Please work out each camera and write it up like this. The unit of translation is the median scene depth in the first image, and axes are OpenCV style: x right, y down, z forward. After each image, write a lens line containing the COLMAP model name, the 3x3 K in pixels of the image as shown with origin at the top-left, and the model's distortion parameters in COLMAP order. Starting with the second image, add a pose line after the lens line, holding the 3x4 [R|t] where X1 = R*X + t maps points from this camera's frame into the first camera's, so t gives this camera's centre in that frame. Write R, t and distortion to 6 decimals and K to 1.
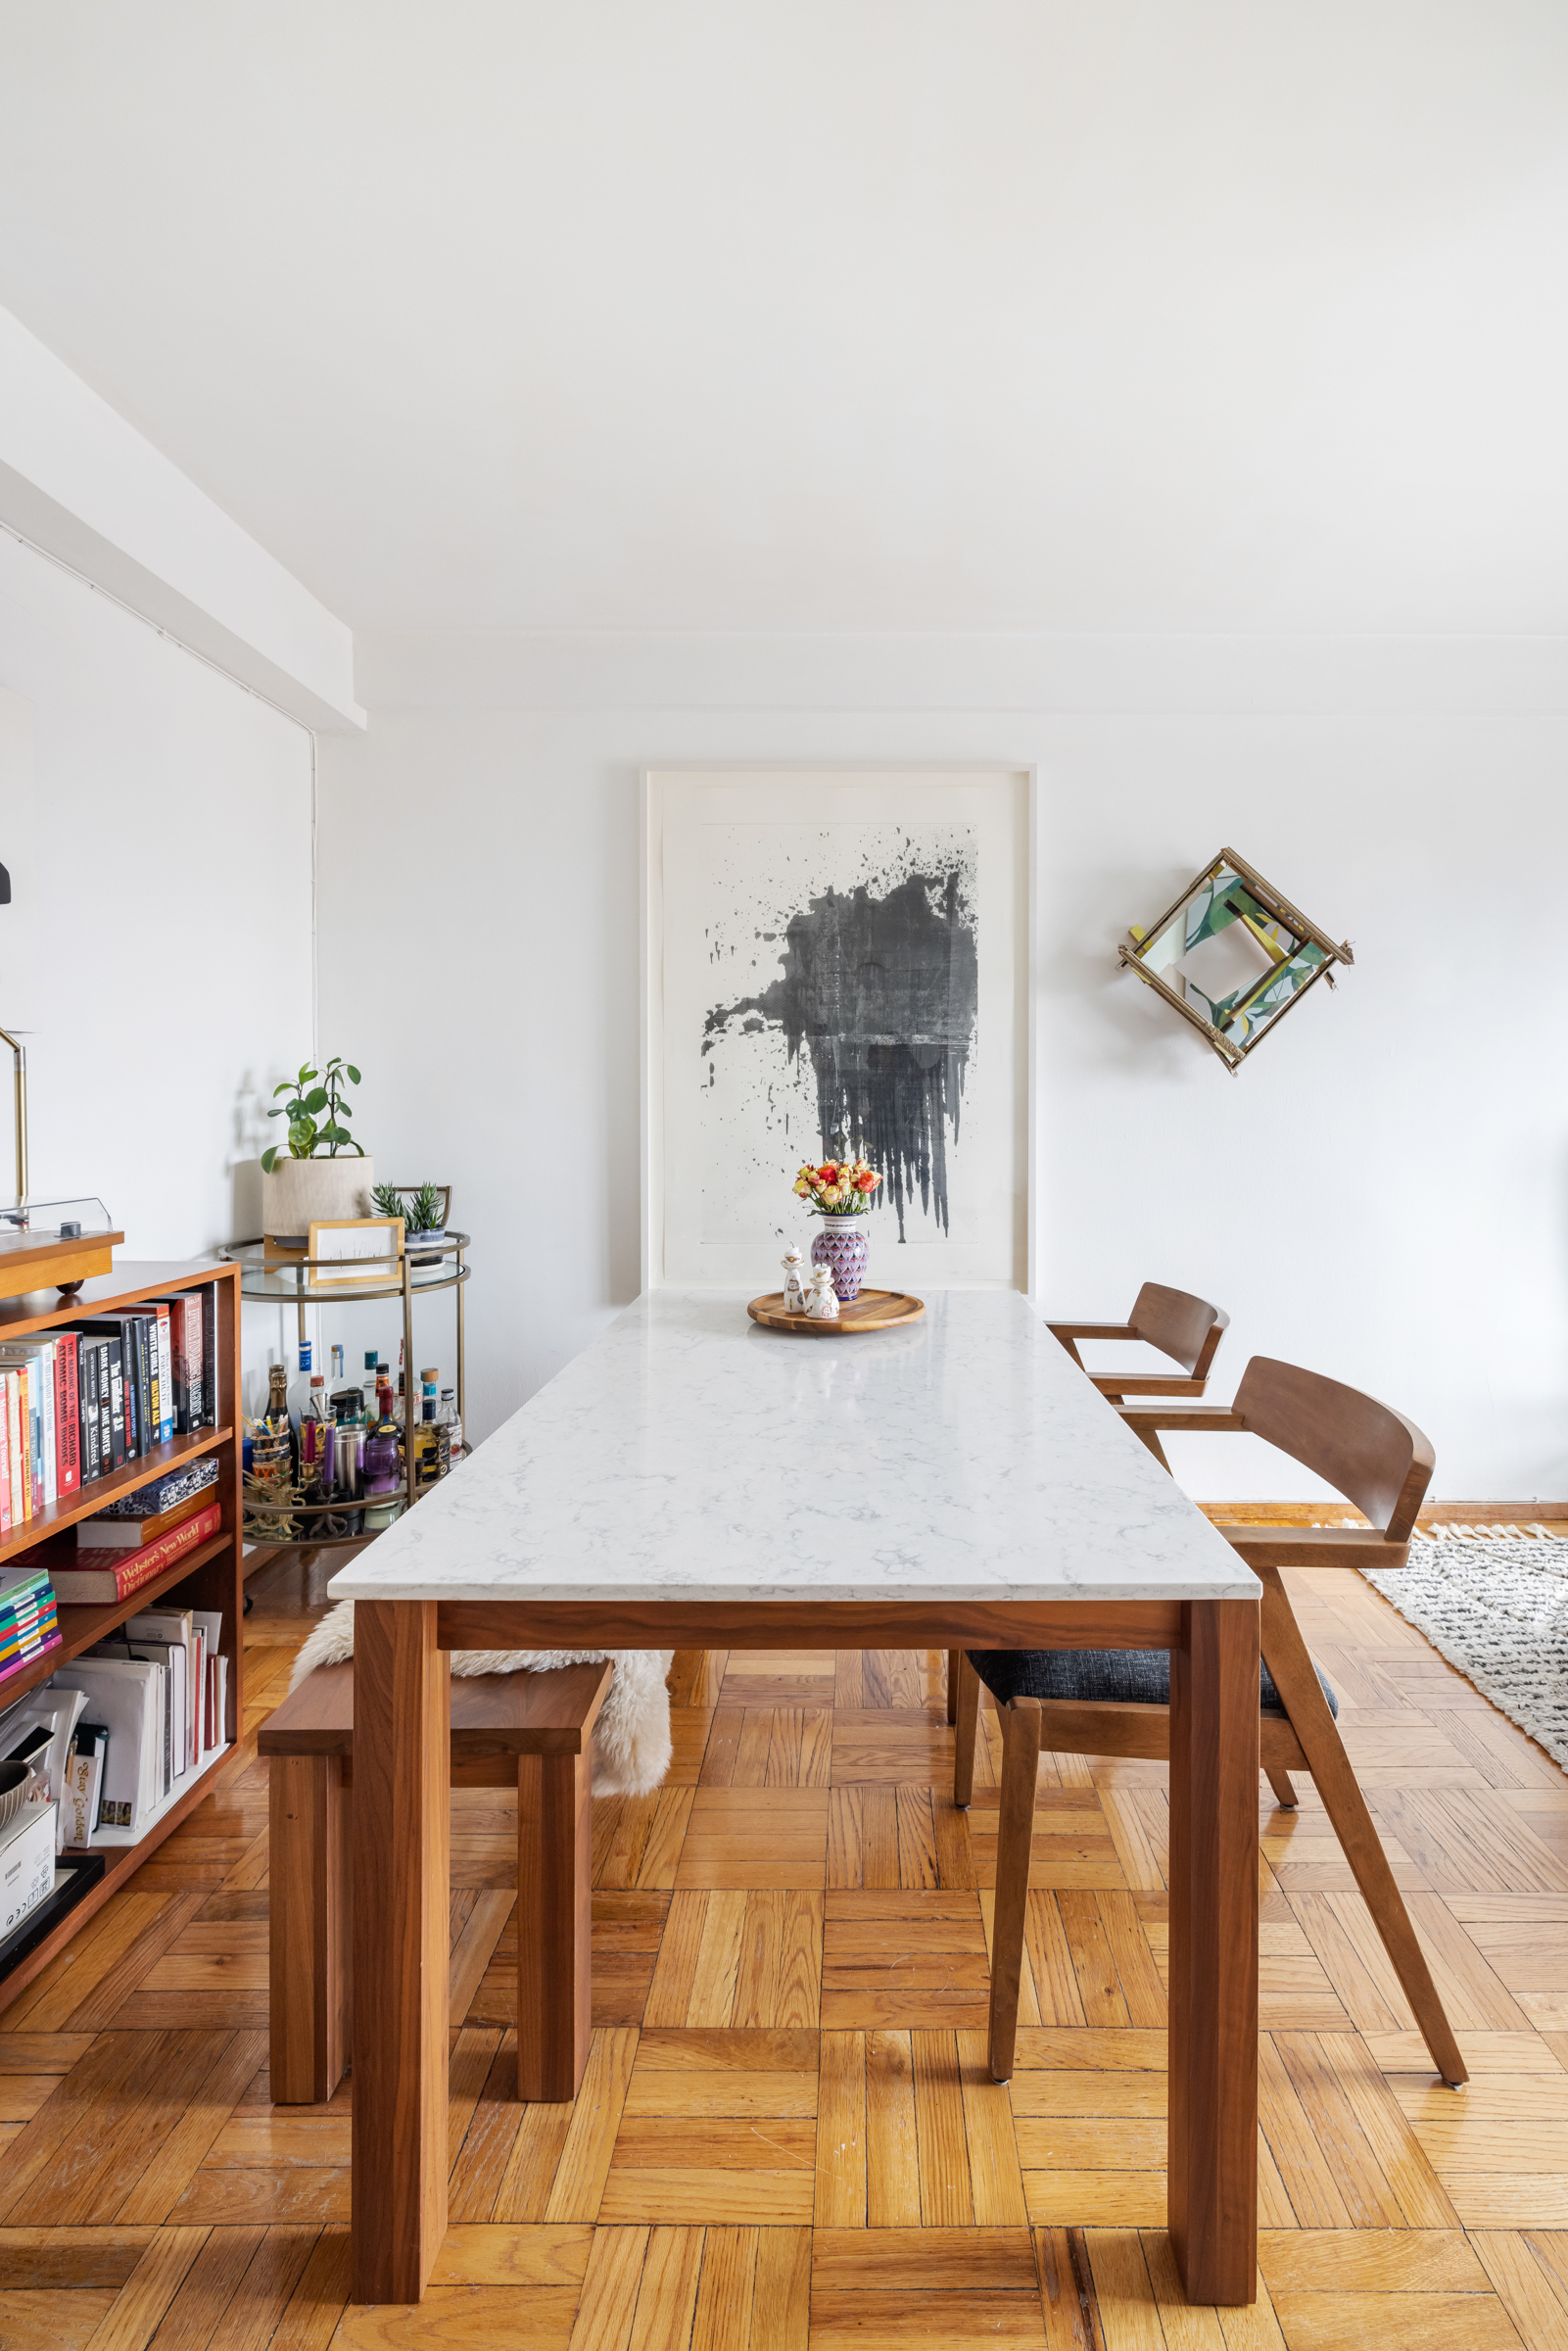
lens RADIAL K [[1004.7, 0, 957.1], [0, 1004.7, 1112.8], [0, 0, 1]] dist [0.008752, -0.002673]
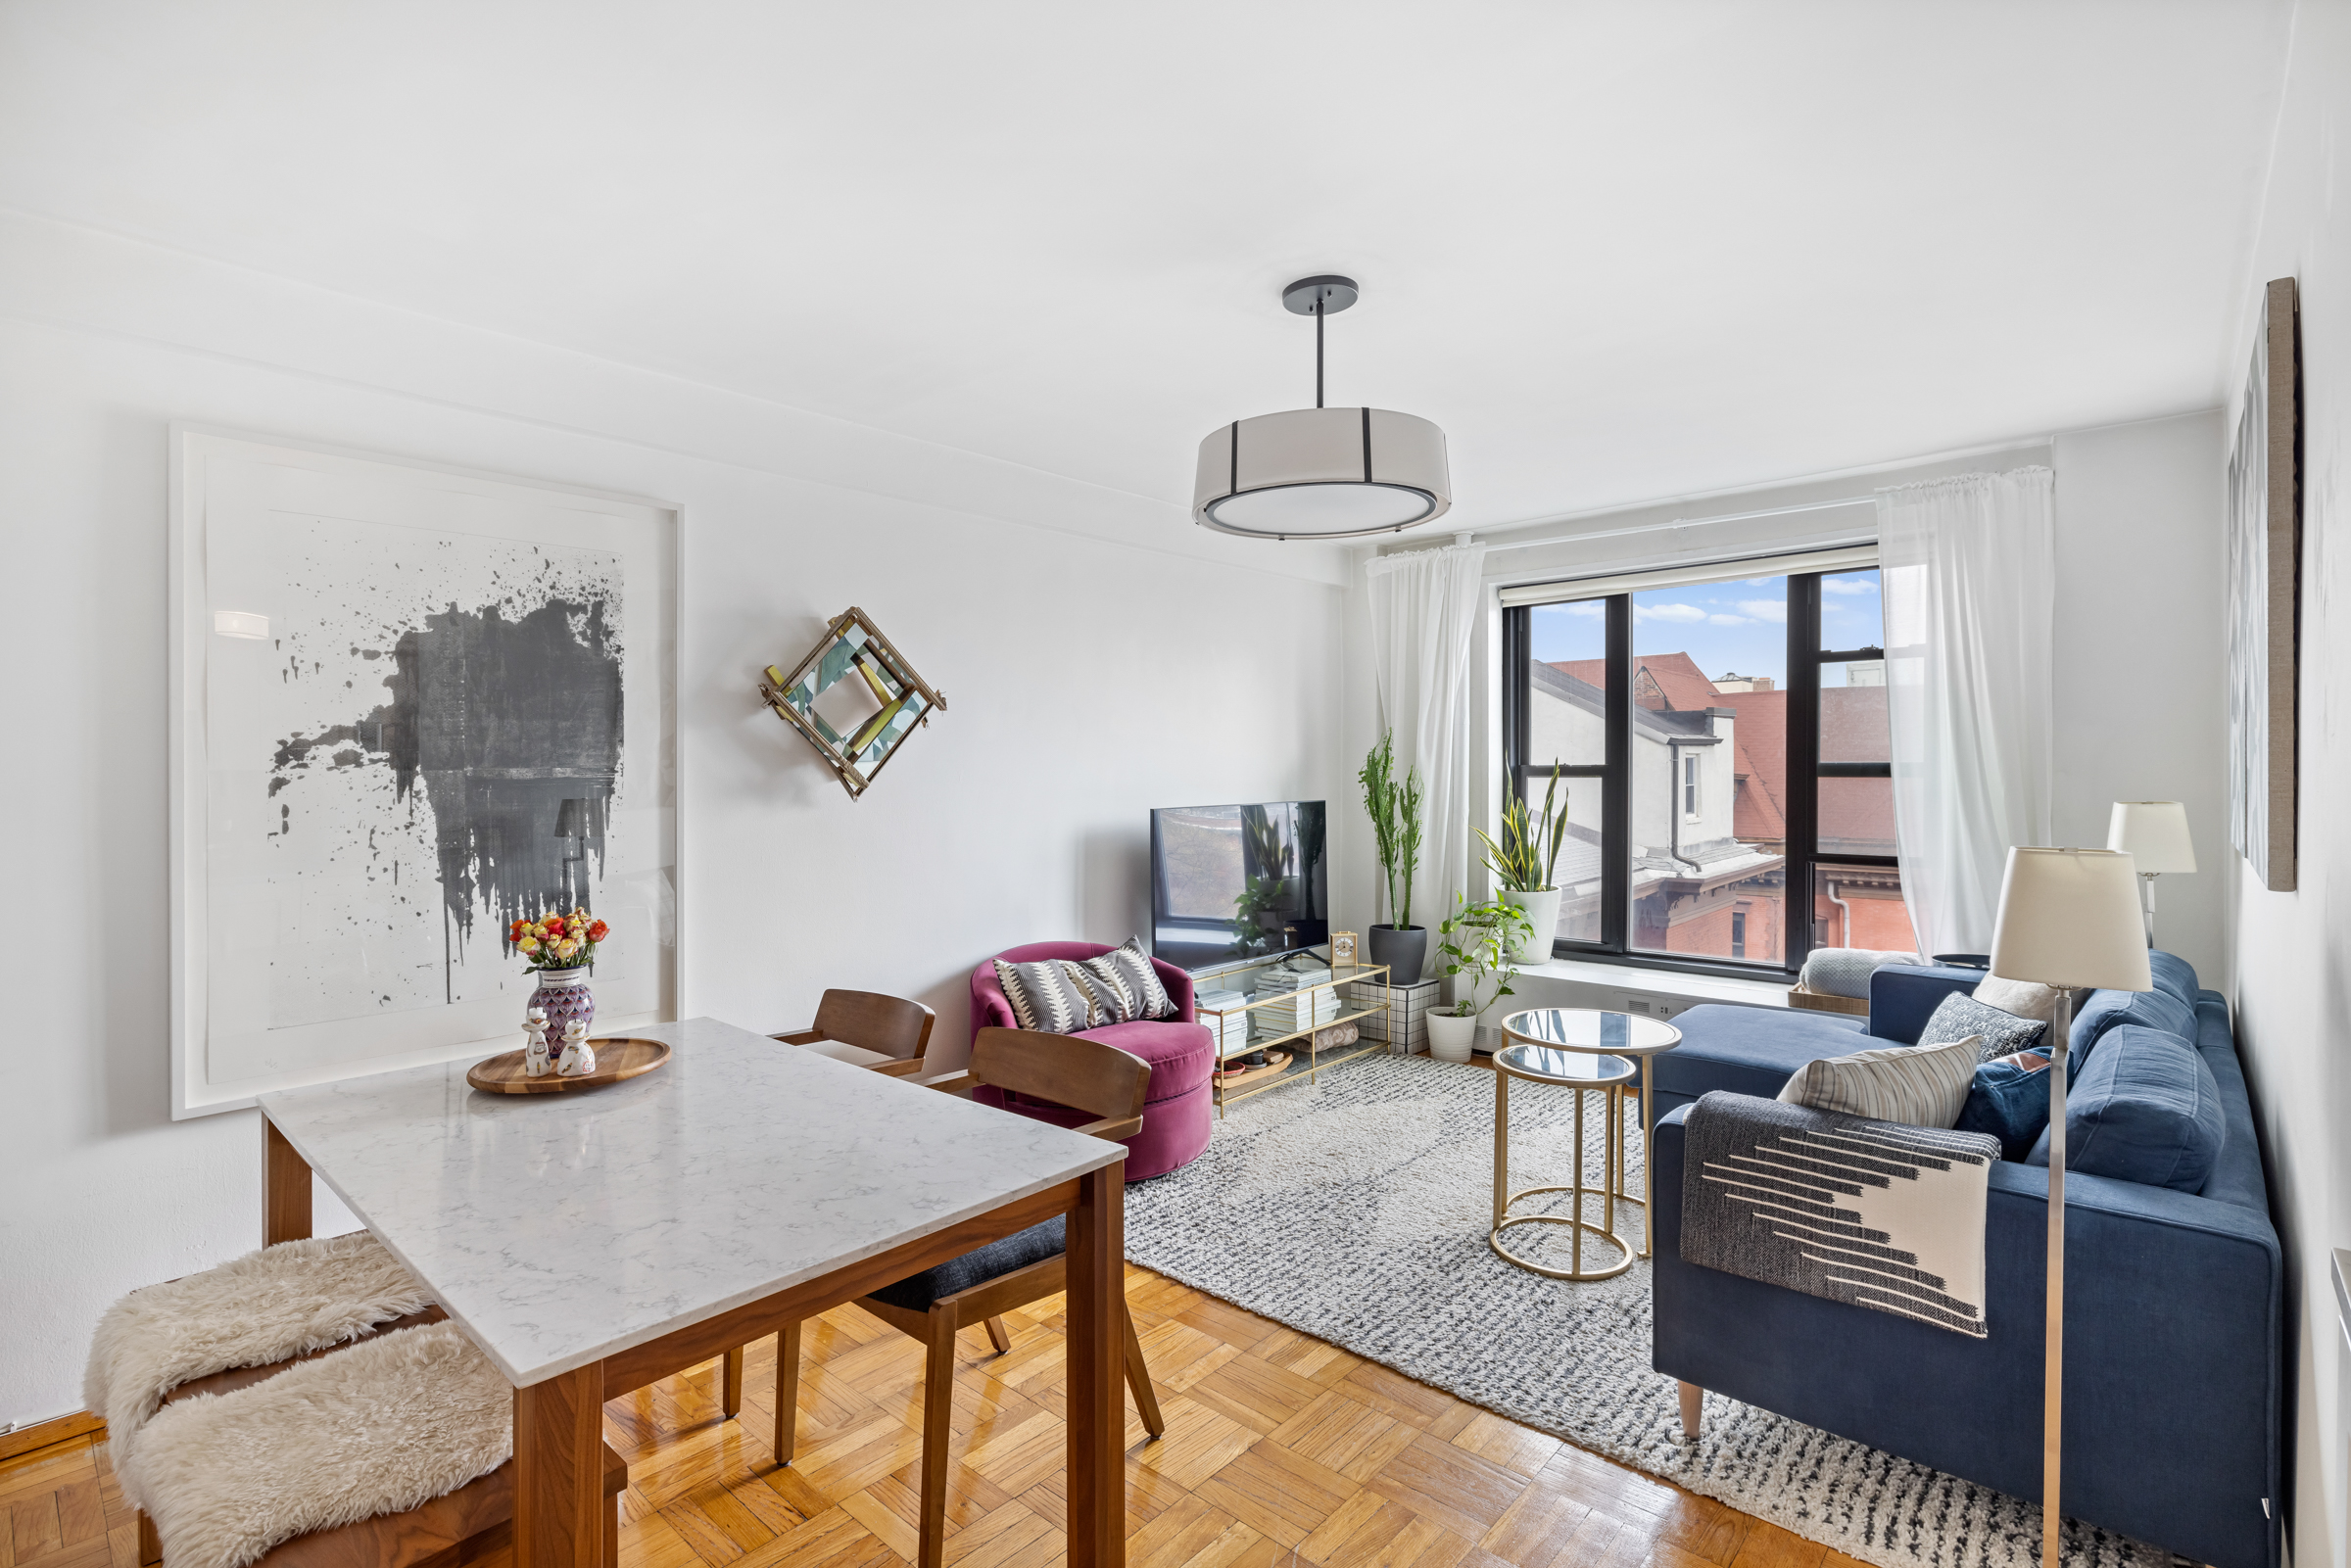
lens RADIAL K [[1090.3, 0, 1165.6], [0, 1090.3, 771.4], [0, 0, 1]] dist [-0.001717, -0.000354]
pose [[0.676725, -0.009908, 0.736169, -0.409885], [0.017152, 0.999850, -0.002311, -0.062354], [-0.736036, 0.014190, 0.676794, -0.115276]]
